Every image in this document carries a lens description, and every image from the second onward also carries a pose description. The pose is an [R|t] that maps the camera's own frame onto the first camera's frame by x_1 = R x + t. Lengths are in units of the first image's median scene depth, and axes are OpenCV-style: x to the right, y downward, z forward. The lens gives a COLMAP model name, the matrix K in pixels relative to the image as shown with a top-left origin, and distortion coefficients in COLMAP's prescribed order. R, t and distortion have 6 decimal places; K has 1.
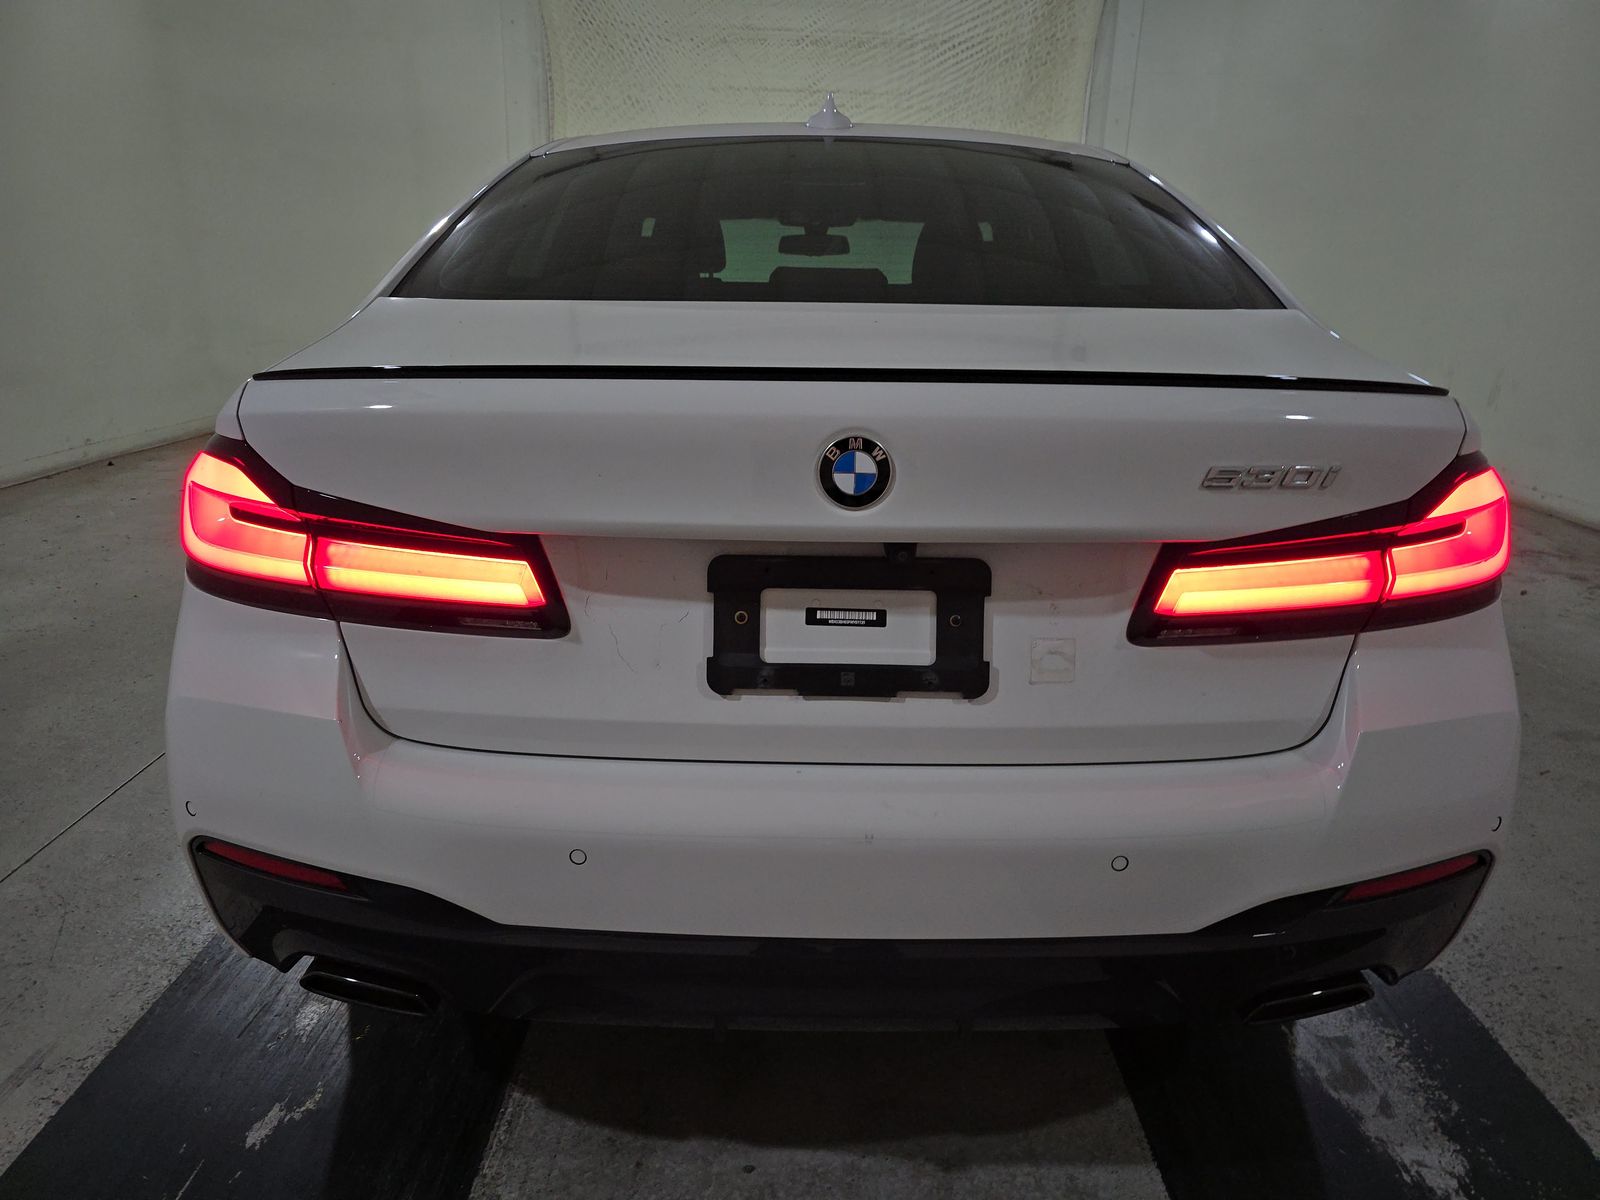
lens RADIAL K [[1102.0, 0, 802.4], [0, 1102.0, 602.2], [0, 0, 1]] dist [0.028374, -0.033454]
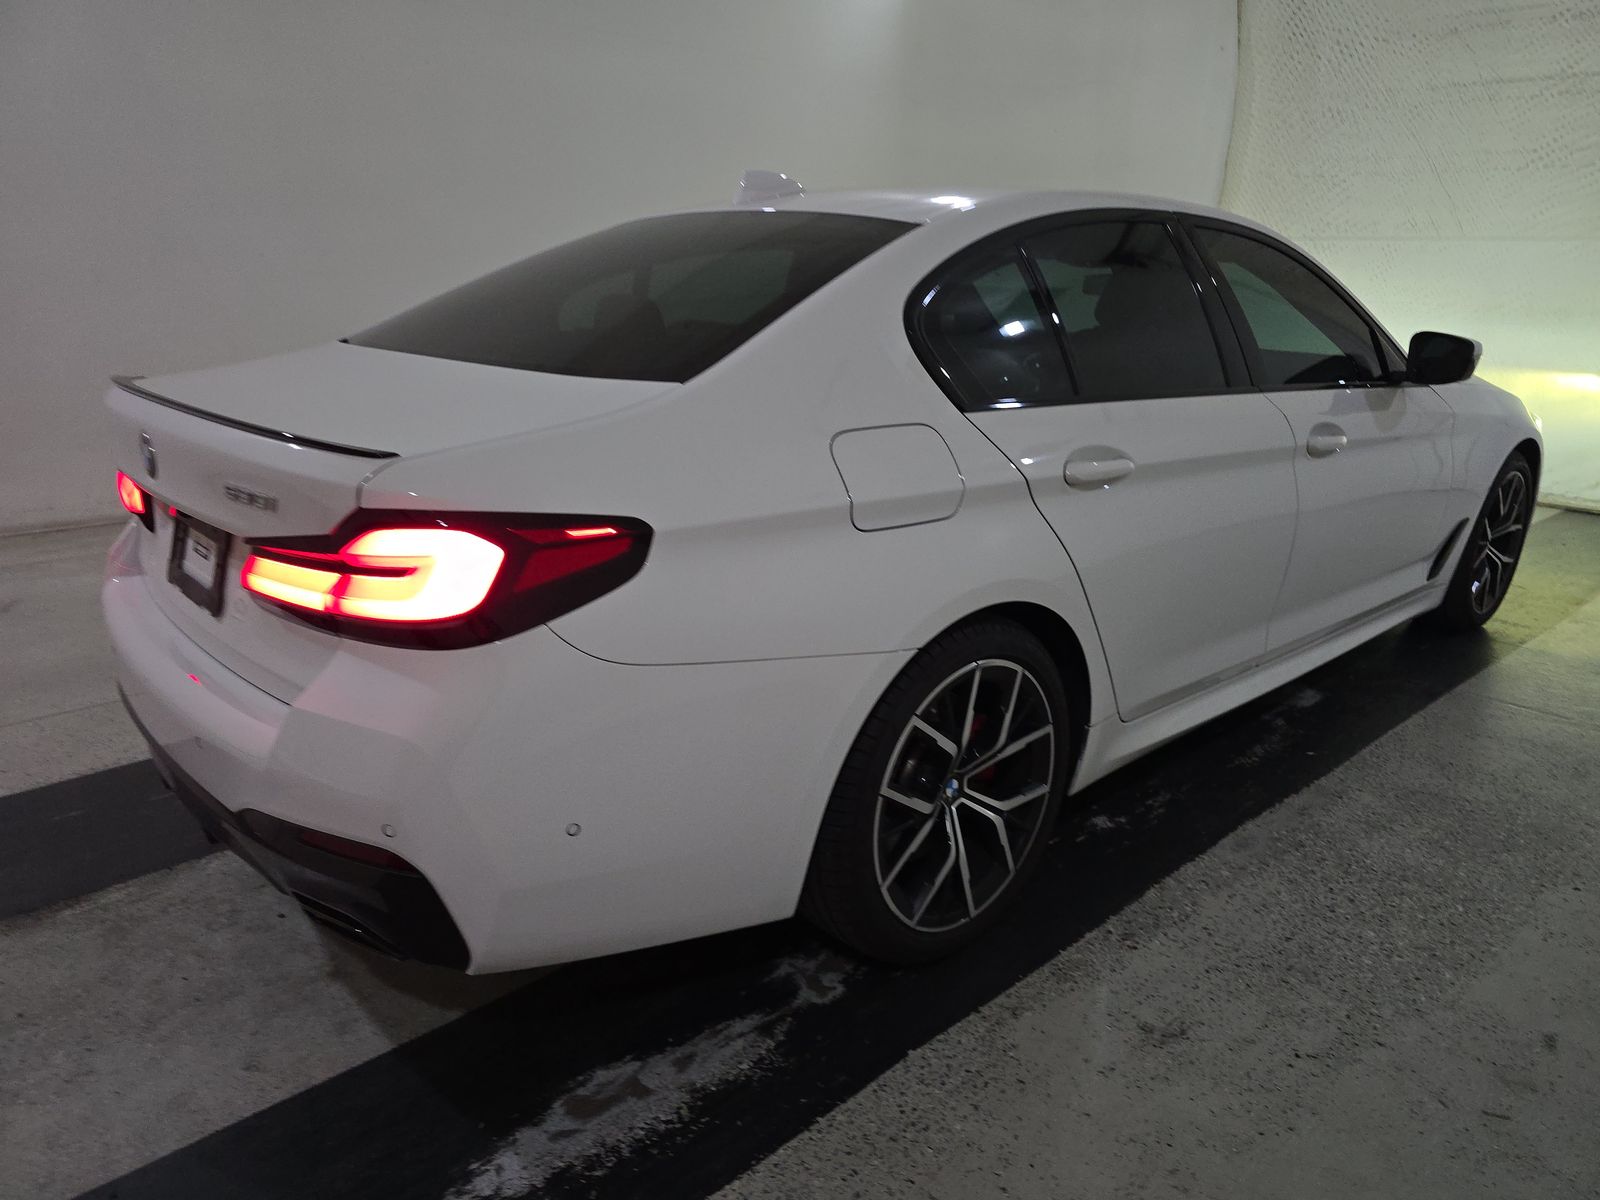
lens RADIAL K [[1102.0, 0, 796.6], [0, 1102.0, 599.6], [0, 0, 1]] dist [0.028374, -0.033454]
pose [[0.664869, 0.202876, -0.718882, 1.421128], [-0.211219, 0.974194, 0.079578, -0.182693], [0.716475, 0.098932, 0.690562, 0.408071]]
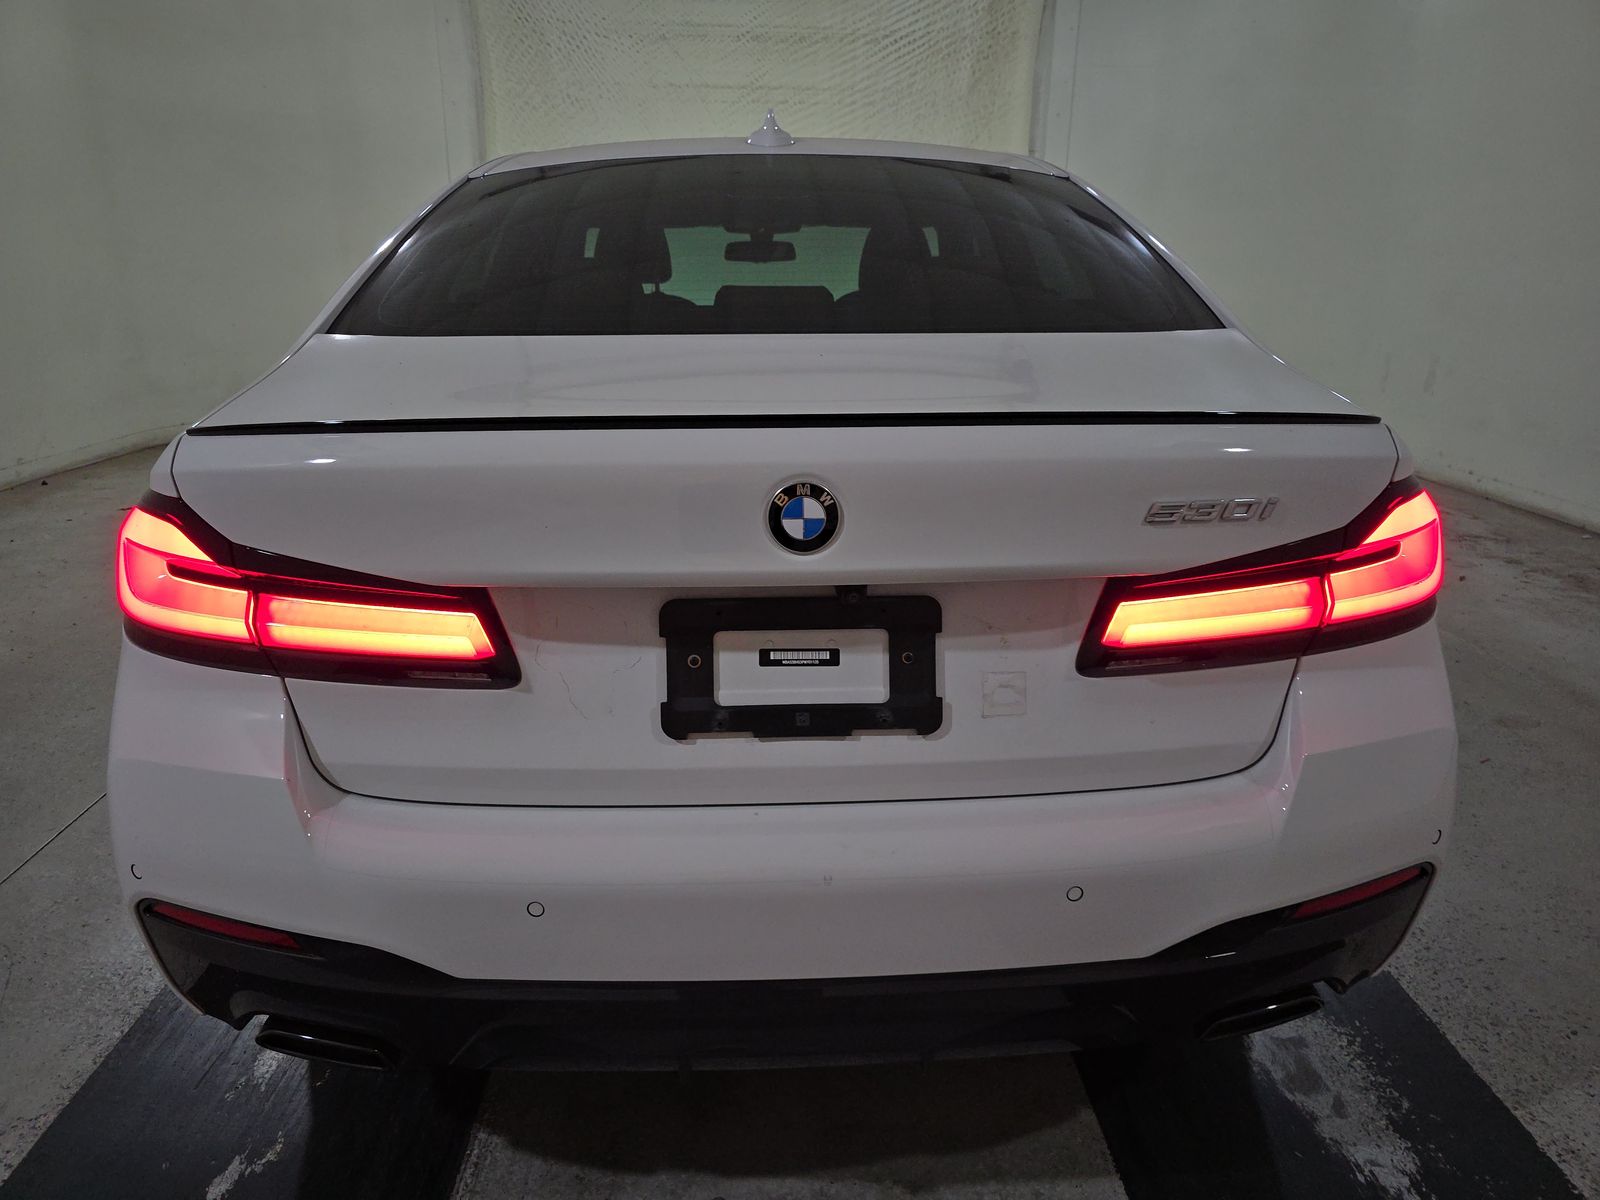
lens RADIAL K [[1102.0, 0, 804.8], [0, 1102.0, 601.0], [0, 0, 1]] dist [0.028374, -0.033454]
pose [[0.998822, -0.028105, 0.039561, 0.005428], [0.027770, 0.999574, 0.008982, -0.037652], [-0.039797, -0.007872, 0.999177, -0.001234]]
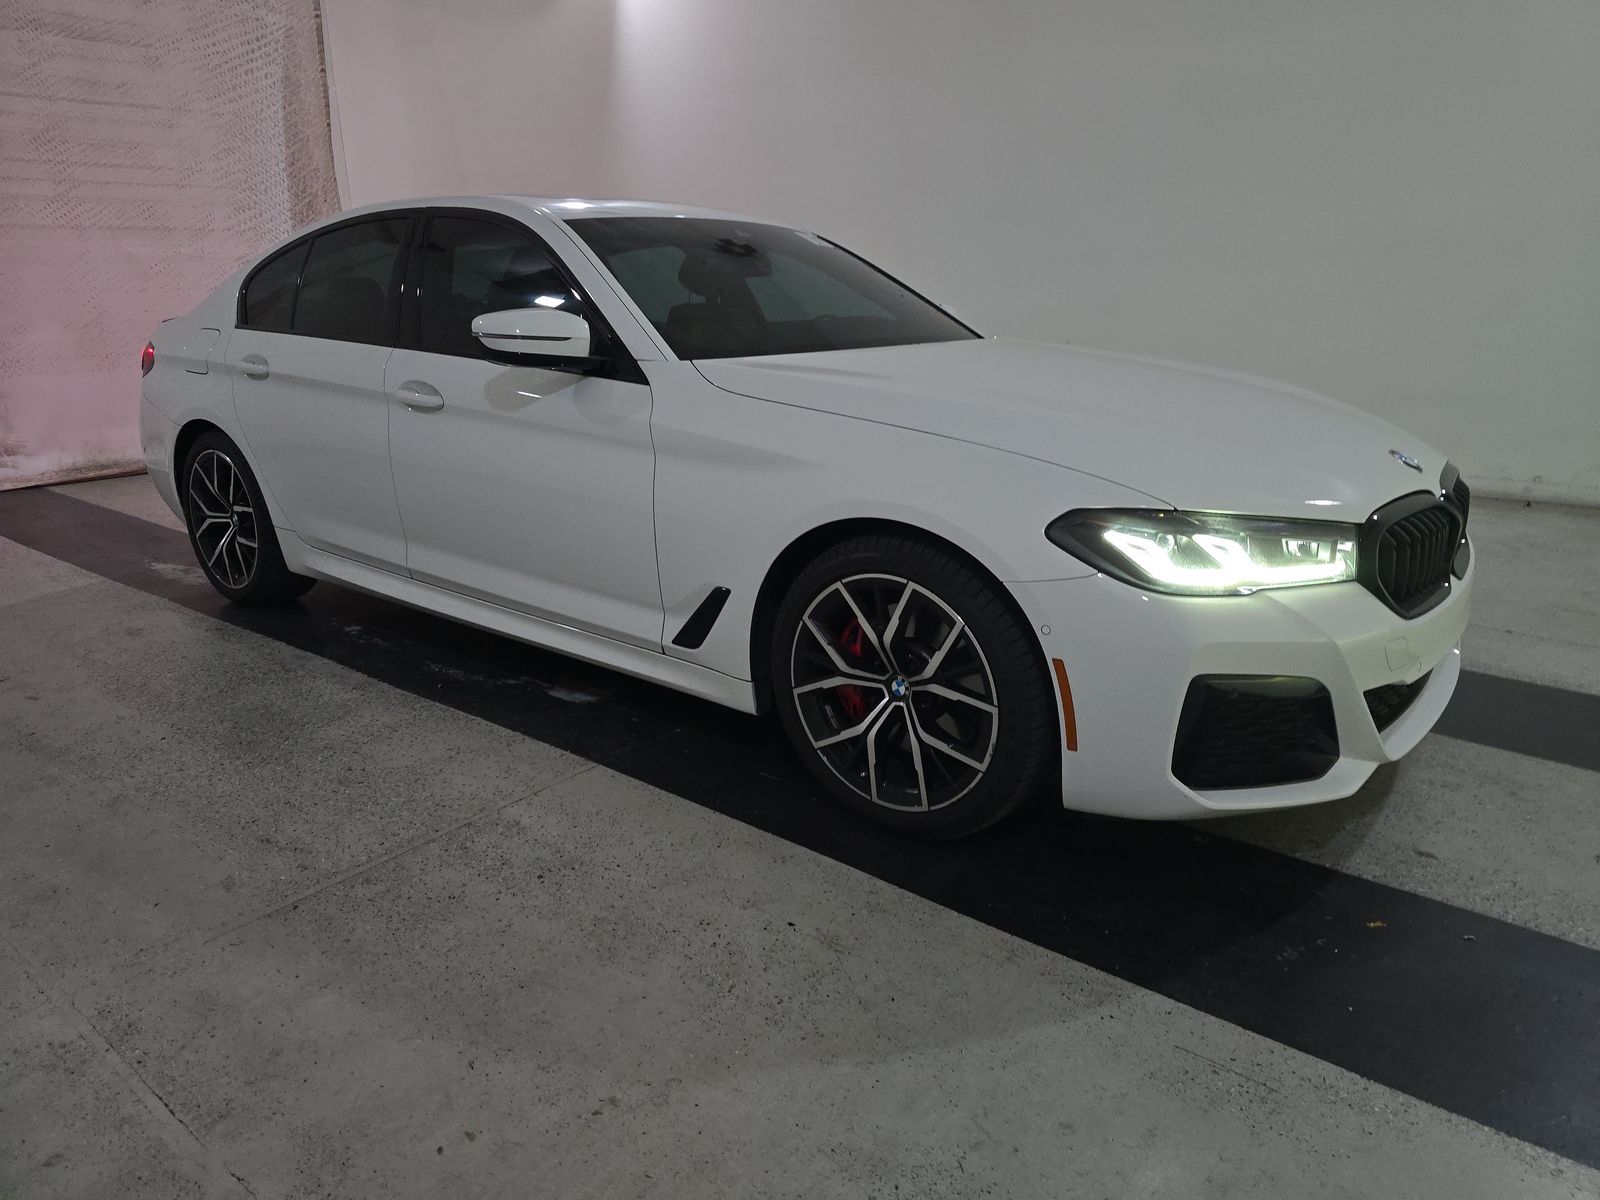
lens RADIAL K [[1102.0, 0, 800.0], [0, 1102.0, 601.6], [0, 0, 1]] dist [0.028374, -0.033454]
pose [[-0.635309, 0.197633, -0.746541, 1.812846], [-0.231594, 0.873447, 0.428317, -1.205136], [0.736713, 0.445008, -0.509138, 4.045905]]
